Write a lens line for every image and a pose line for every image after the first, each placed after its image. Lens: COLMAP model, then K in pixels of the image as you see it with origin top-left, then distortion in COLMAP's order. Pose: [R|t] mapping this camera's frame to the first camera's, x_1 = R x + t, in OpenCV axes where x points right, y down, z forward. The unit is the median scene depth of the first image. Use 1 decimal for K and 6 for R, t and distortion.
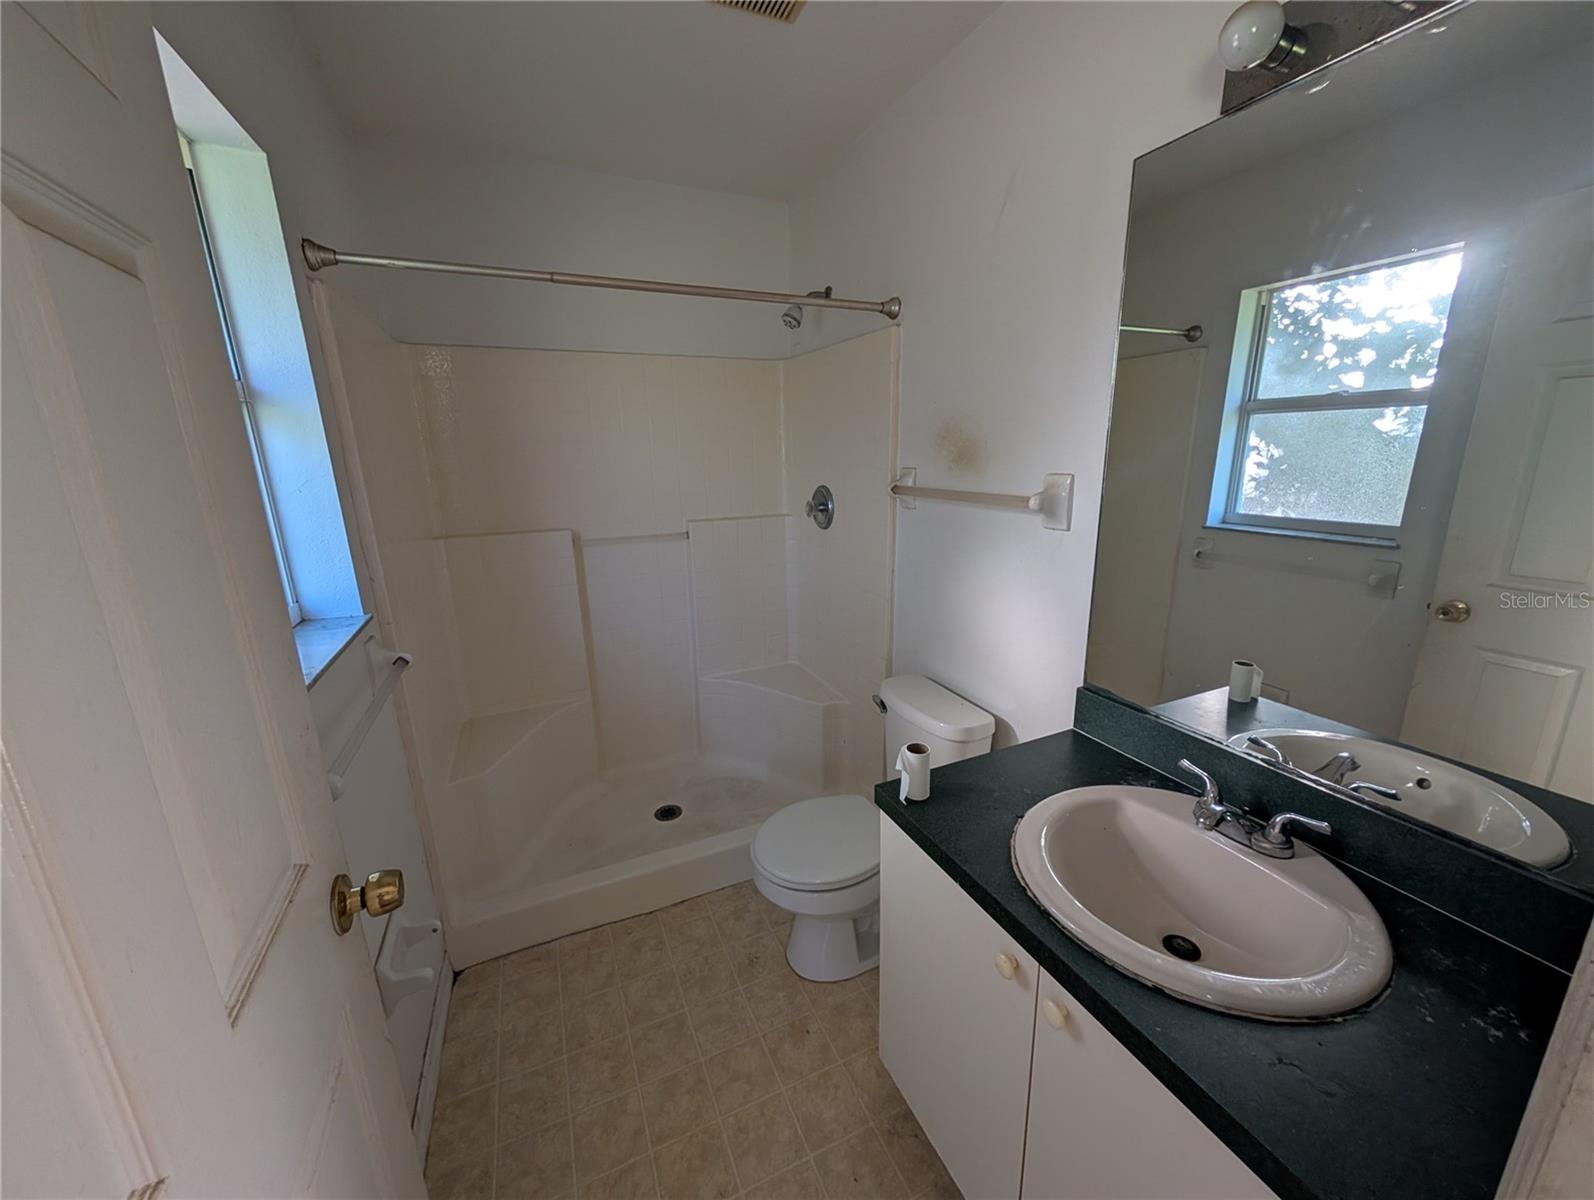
lens RADIAL K [[604.9, 0, 803.6], [0, 604.9, 596.7], [0, 0, 1]] dist [0.001219, -0.000432]
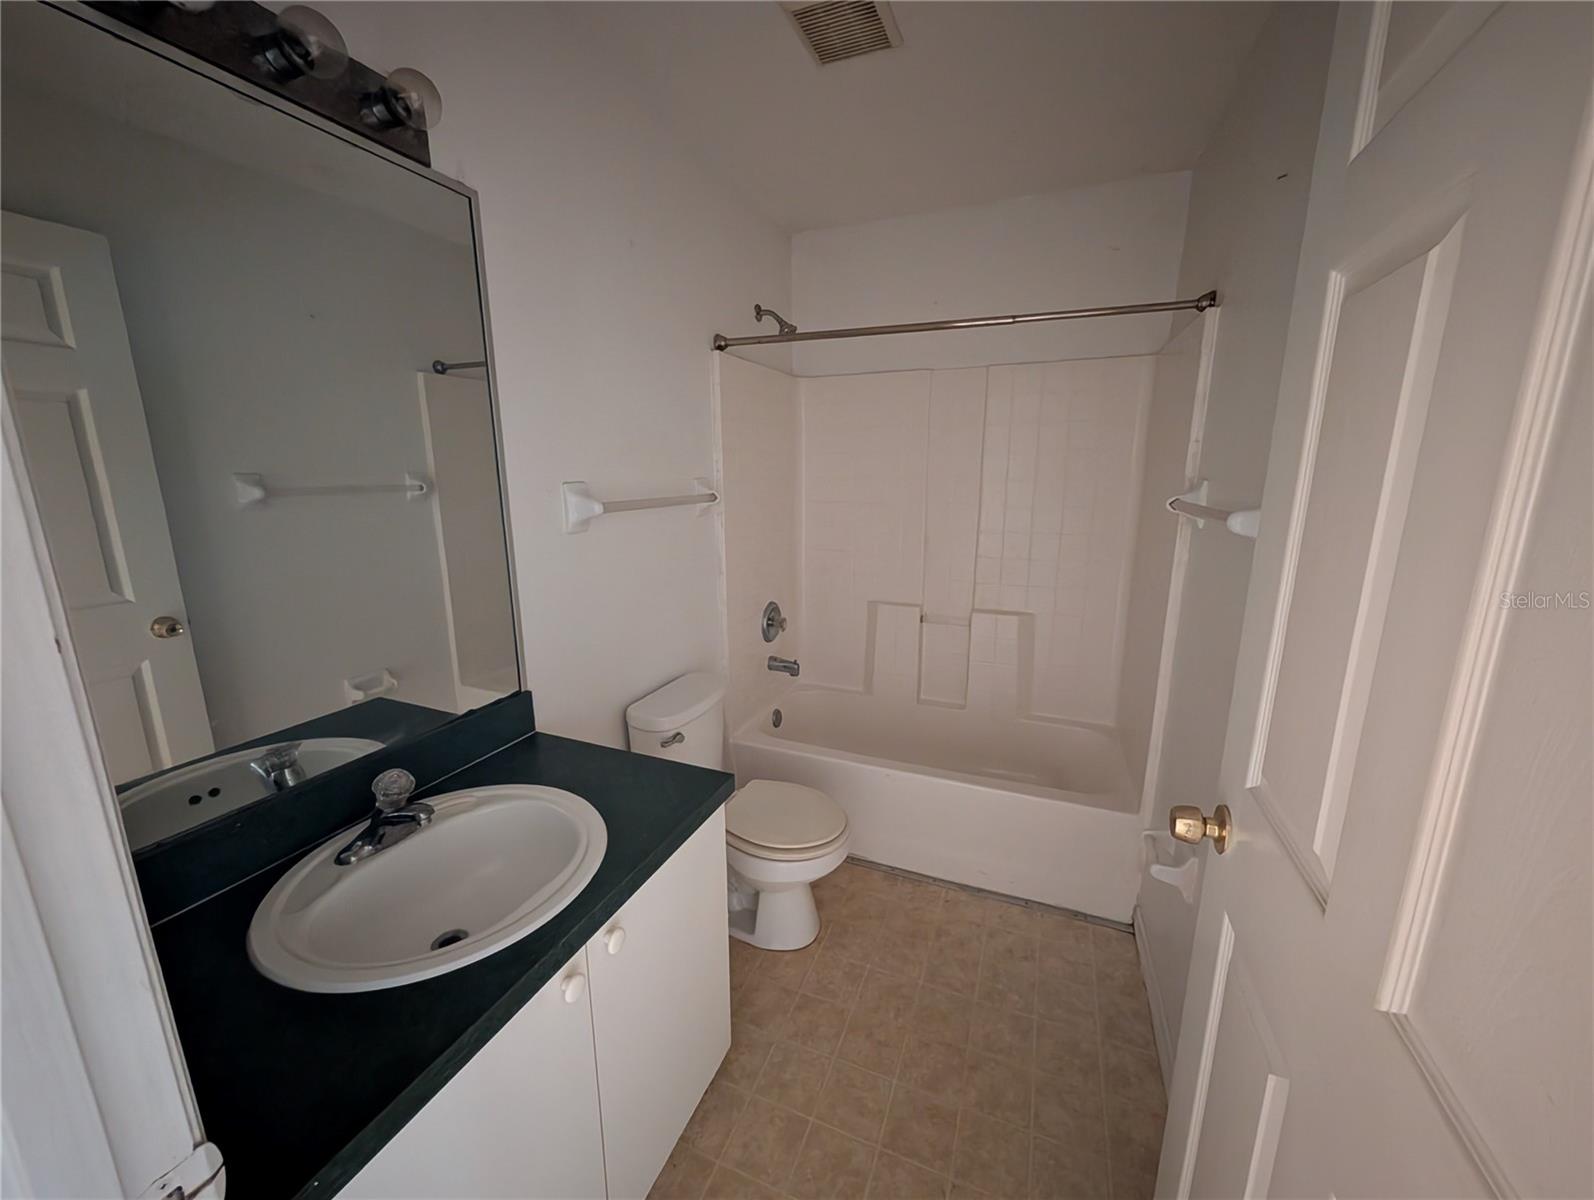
lens RADIAL K [[604.9, 0, 801.9], [0, 604.9, 604.7], [0, 0, 1]] dist [0.001219, -0.000432]
pose [[-0.682850, -0.138316, 0.717345, -0.625280], [0.183674, 0.917870, 0.351822, -0.287846], [-0.707092, 0.372000, -0.601362, 1.340476]]
